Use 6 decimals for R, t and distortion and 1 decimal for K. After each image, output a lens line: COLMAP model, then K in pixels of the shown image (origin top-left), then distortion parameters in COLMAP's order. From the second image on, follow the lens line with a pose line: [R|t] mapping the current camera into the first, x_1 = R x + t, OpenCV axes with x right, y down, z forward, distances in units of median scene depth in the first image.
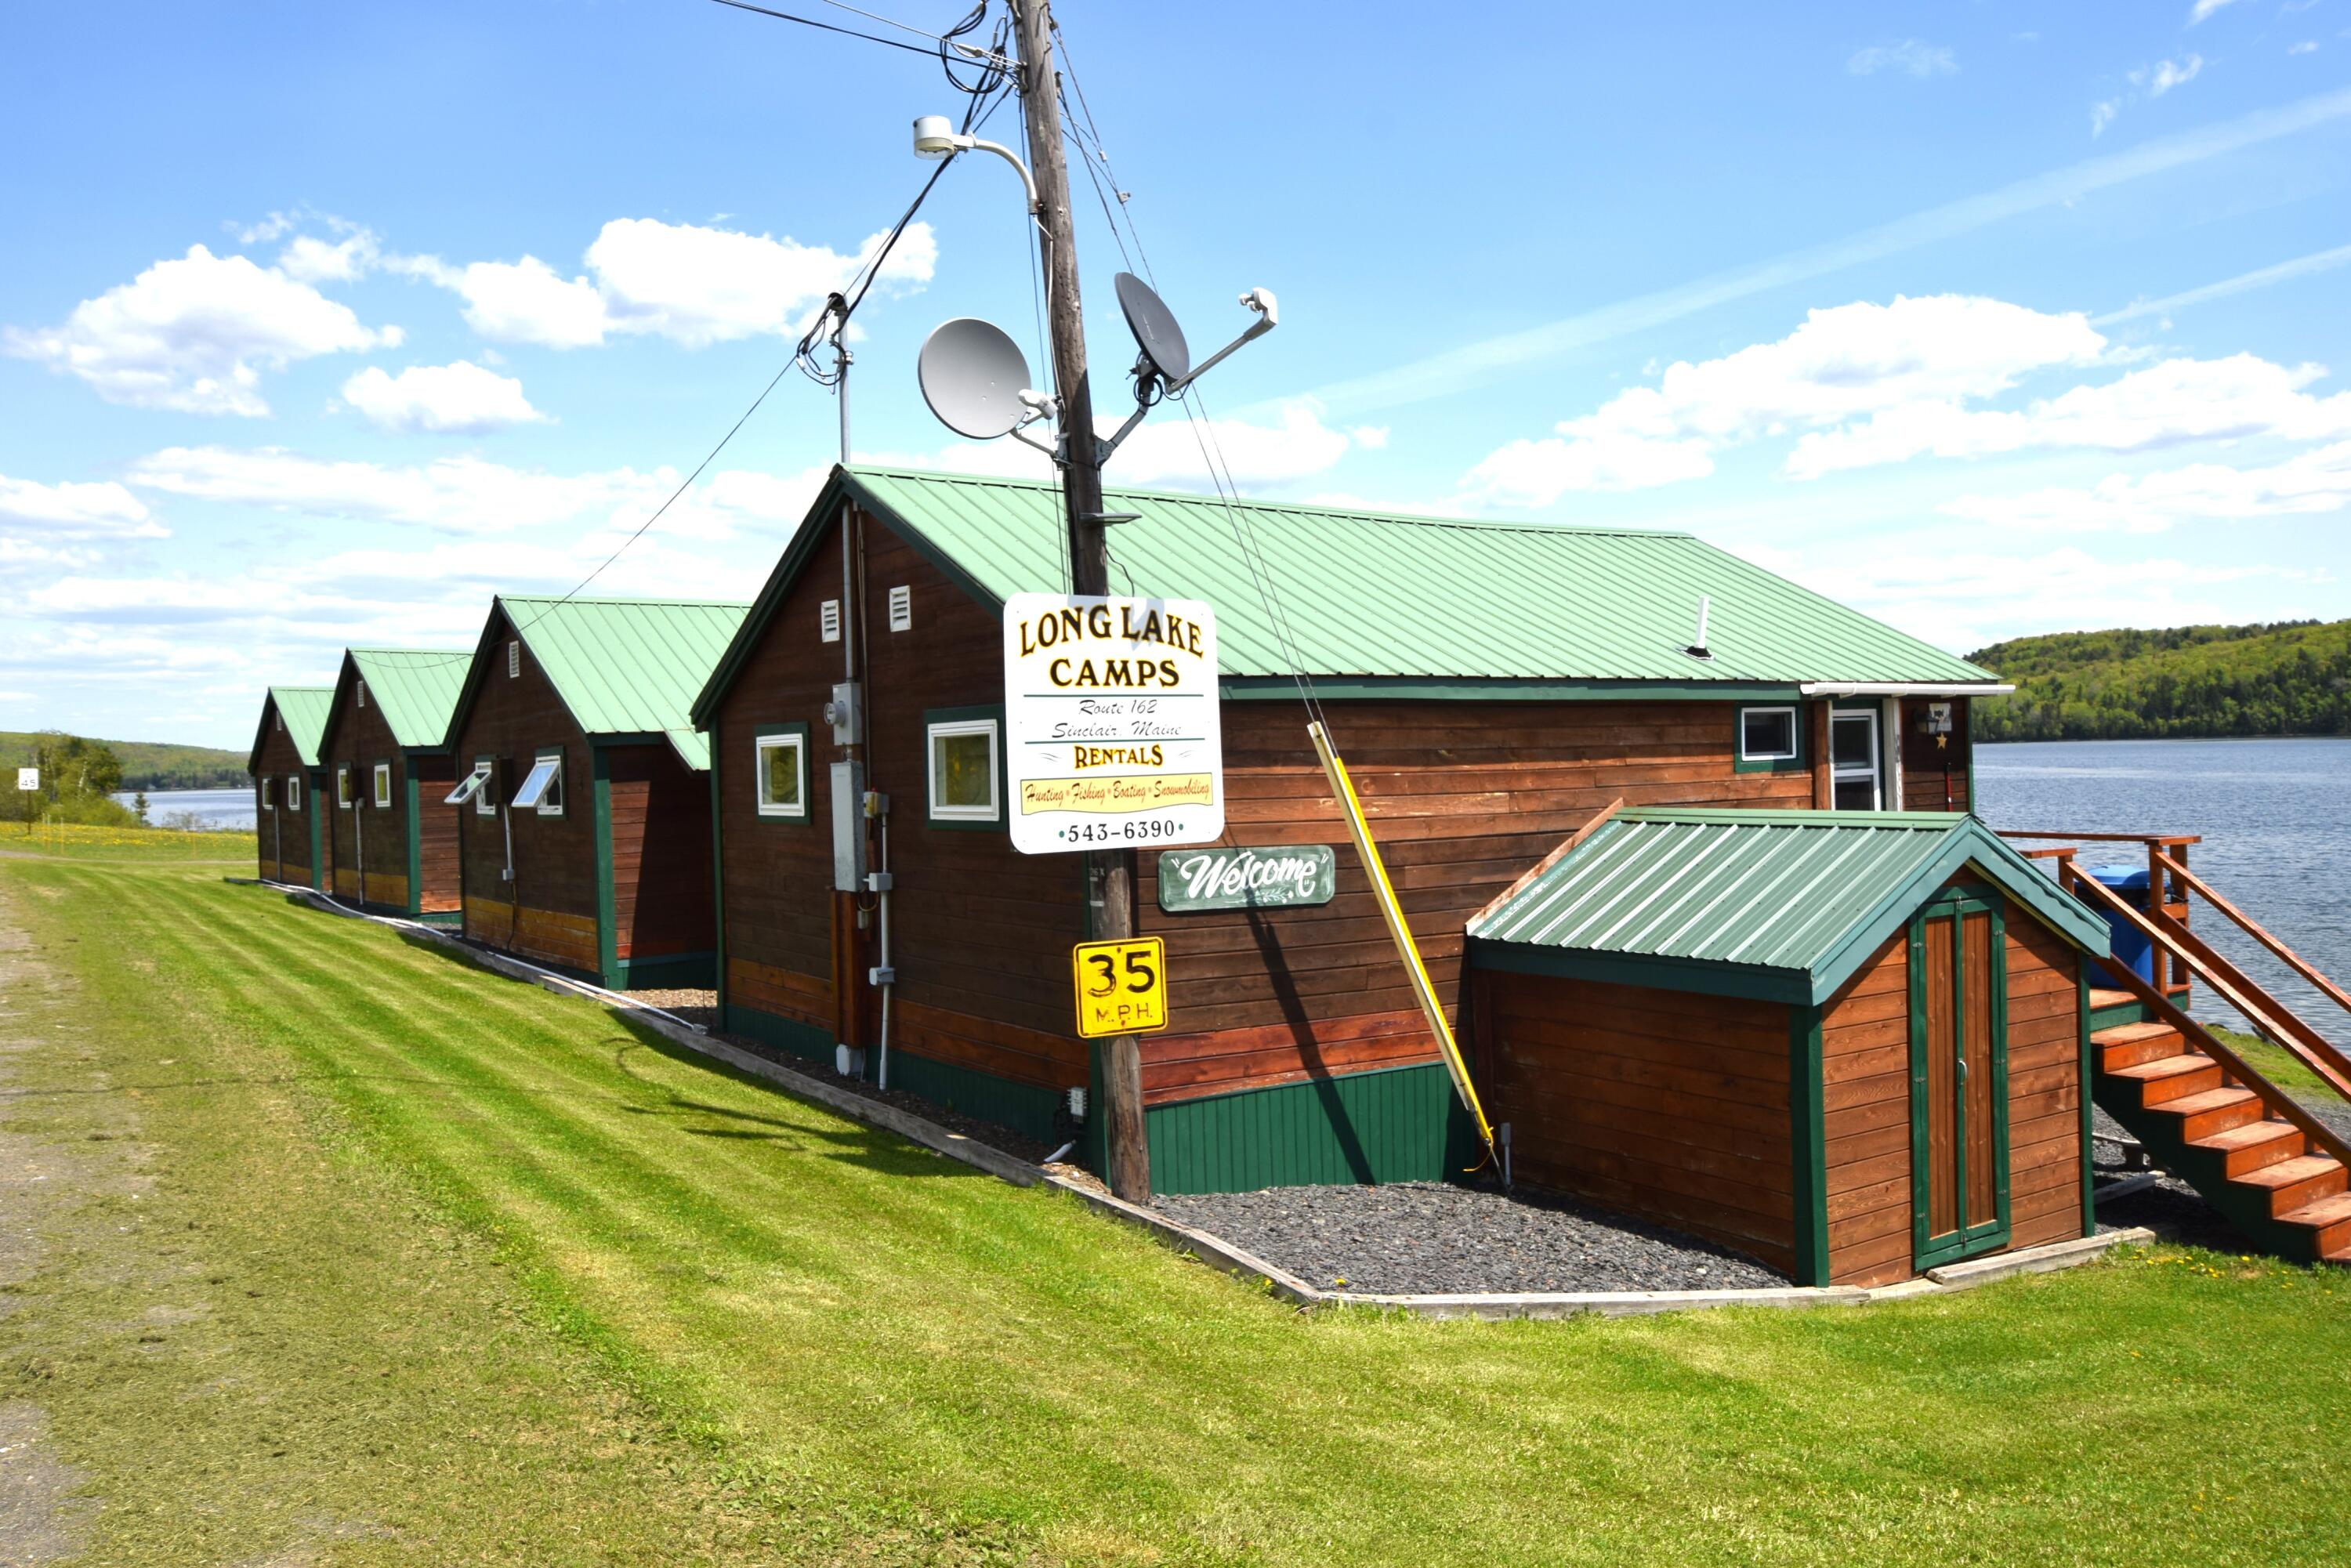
lens RADIAL K [[1796.5, 0, 1175.5], [0, 1796.5, 784.0], [0, 0, 1]] dist [-0.001478, -0.000550]
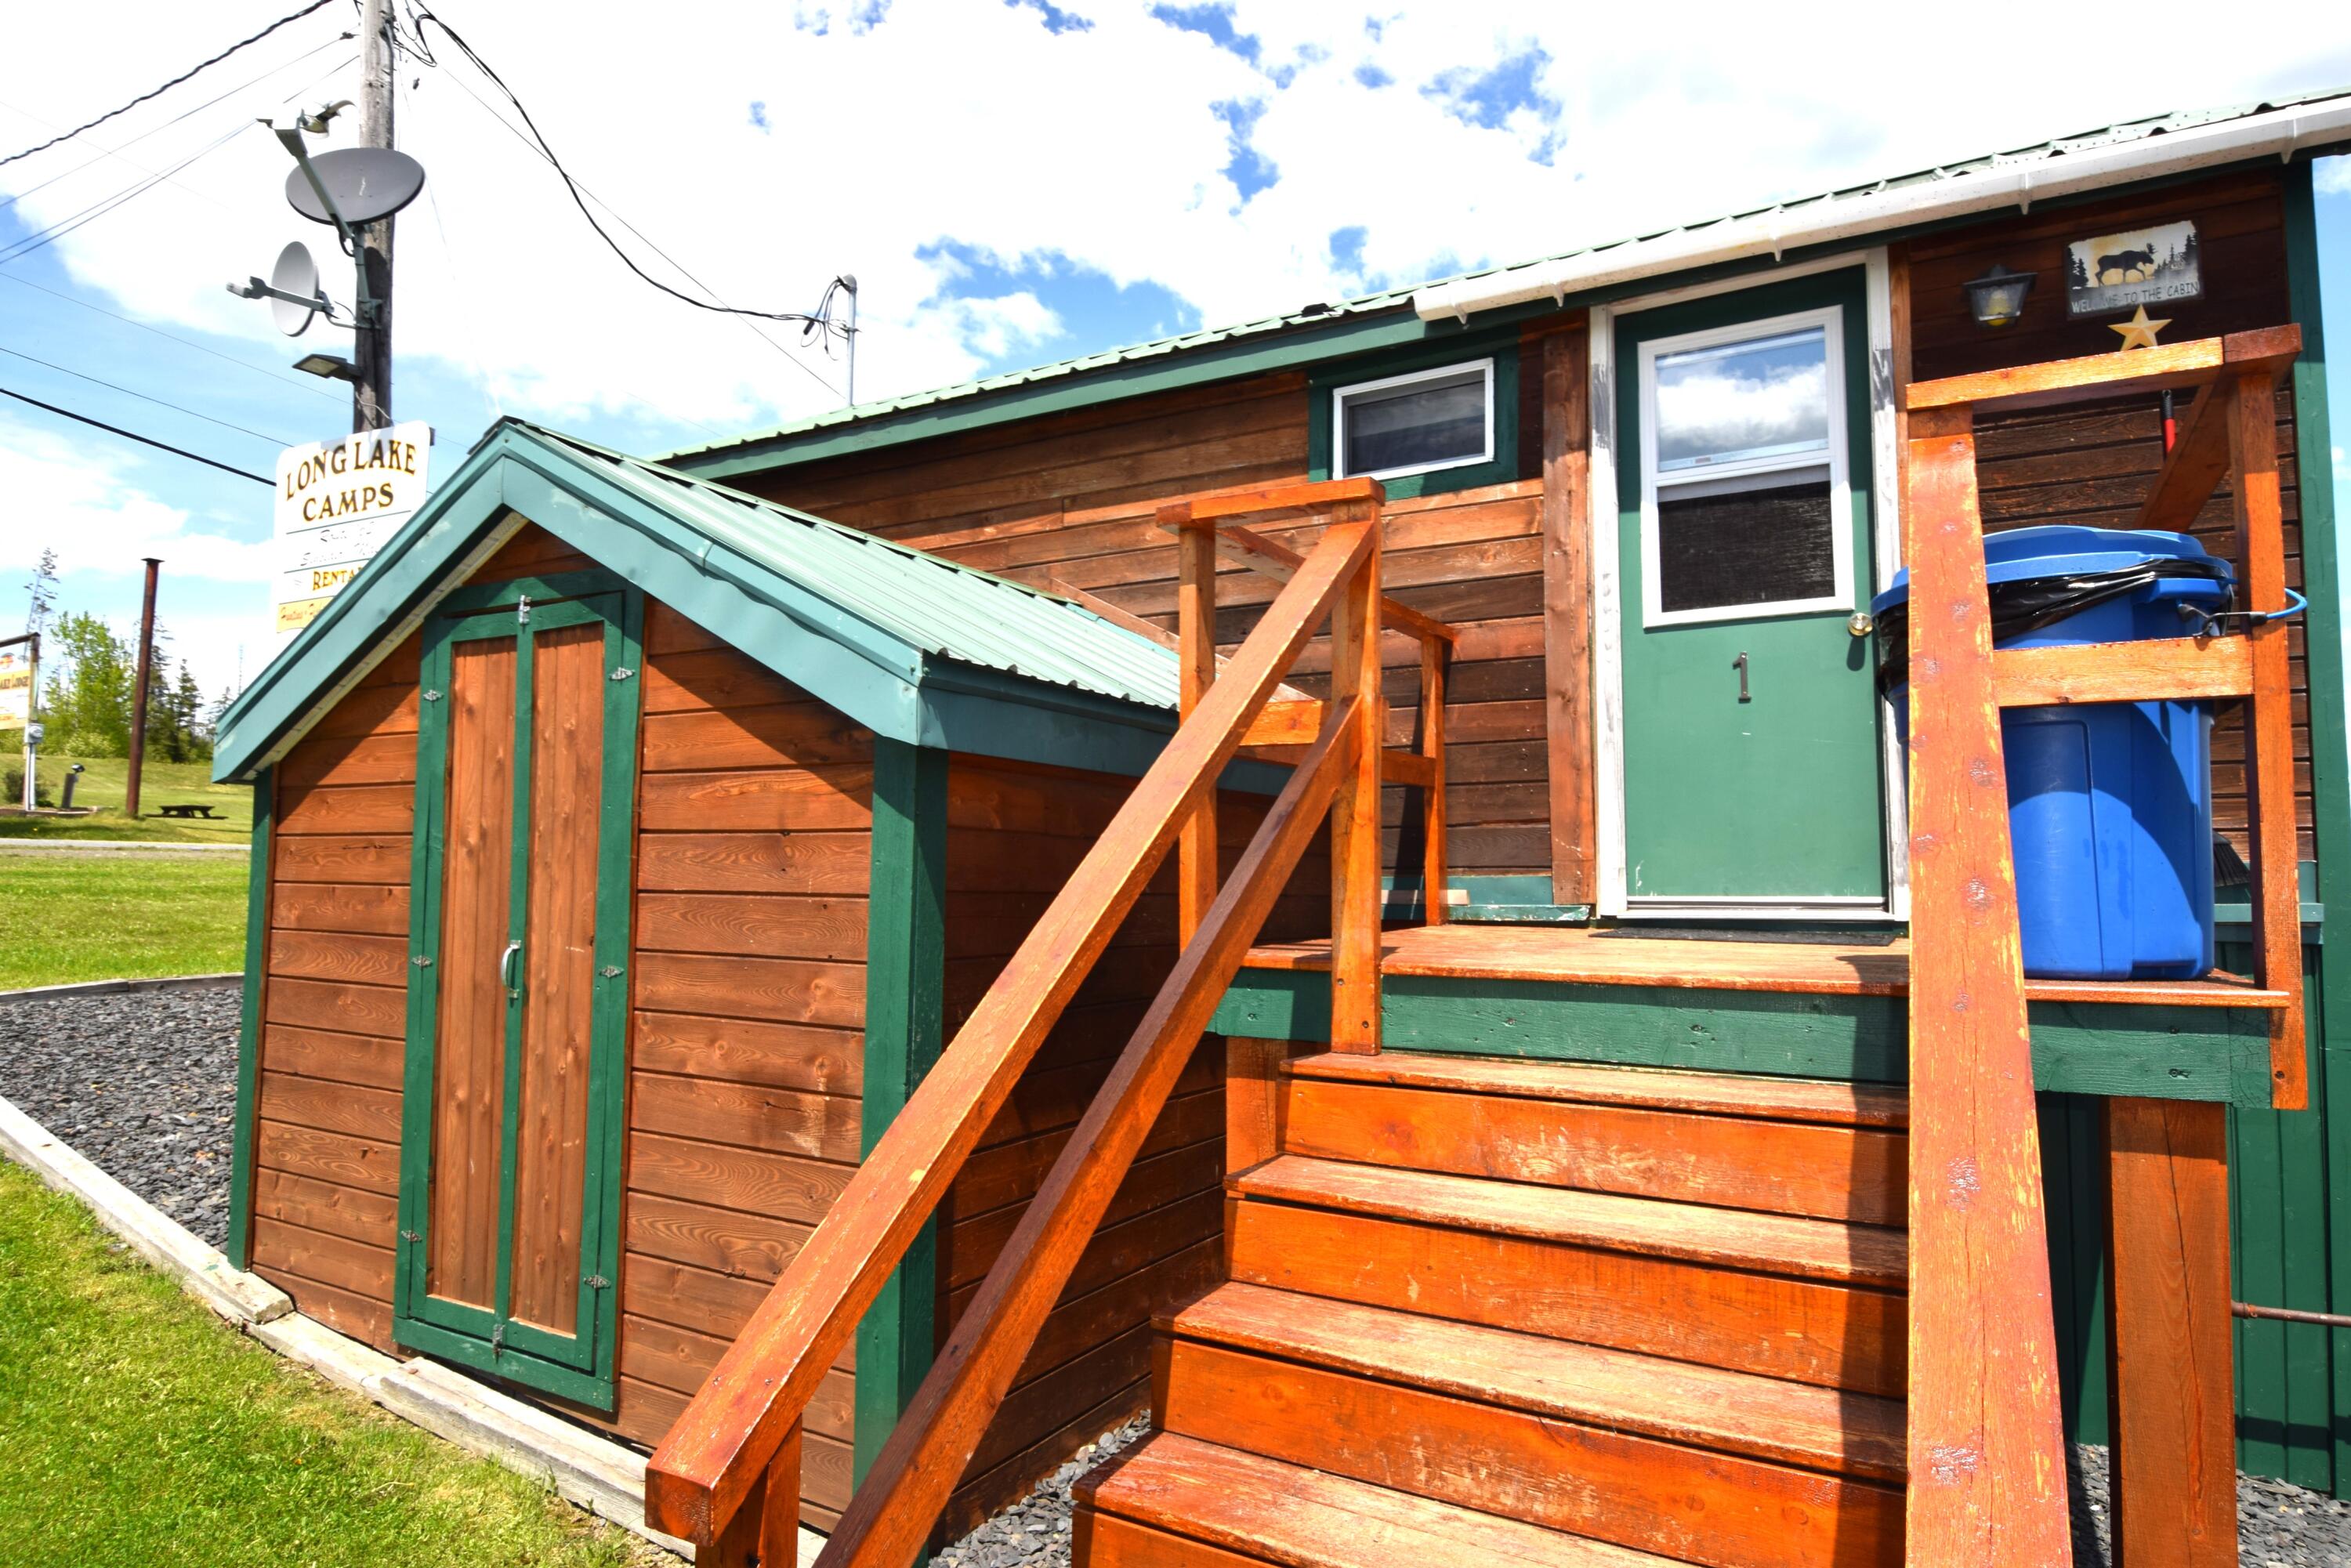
lens RADIAL K [[1336.1, 0, 1168.7], [0, 1336.1, 796.7], [0, 0, 1]] dist [0.025518, -0.031681]
pose [[0.417967, -0.029106, -0.907996, 0.887393], [-0.034991, 0.998229, -0.048105, 0.135534], [0.907788, 0.051878, 0.416208, 1.080505]]
